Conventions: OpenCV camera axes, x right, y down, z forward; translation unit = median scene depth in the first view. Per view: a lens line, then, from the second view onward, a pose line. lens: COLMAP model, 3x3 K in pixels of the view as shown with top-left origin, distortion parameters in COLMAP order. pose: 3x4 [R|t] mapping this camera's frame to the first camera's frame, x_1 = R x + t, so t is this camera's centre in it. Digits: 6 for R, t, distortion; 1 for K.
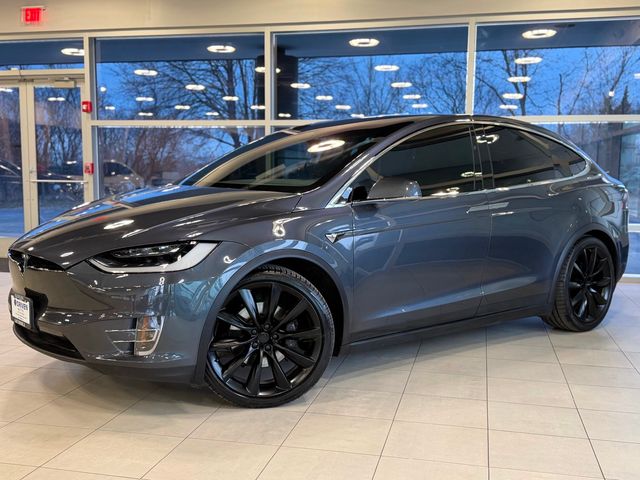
lens RADIAL K [[702.3, 0, 320.0], [0, 702.3, 240.0], [0, 0, 1]] dist [0.140326, -0.245695]
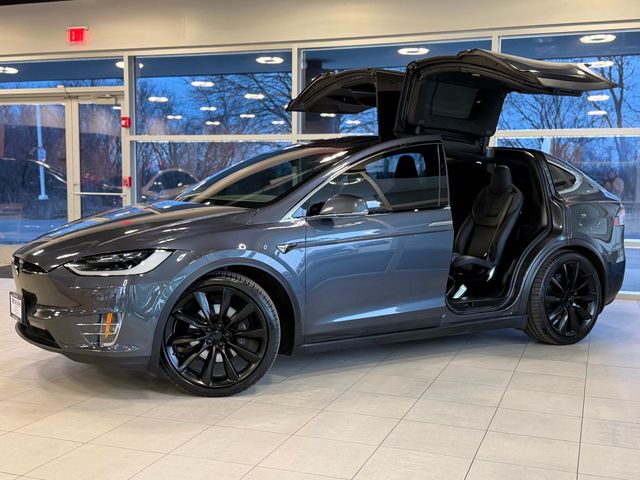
lens RADIAL K [[767.1, 0, 320.0], [0, 767.1, 240.0], [0, 0, 1]] dist [0.107355, -0.027944]
pose [[0.992952, 0.010996, -0.118004, 0.208350], [-0.013372, 0.999723, -0.019361, 0.005917], [0.117758, 0.020802, 0.992824, -0.196354]]
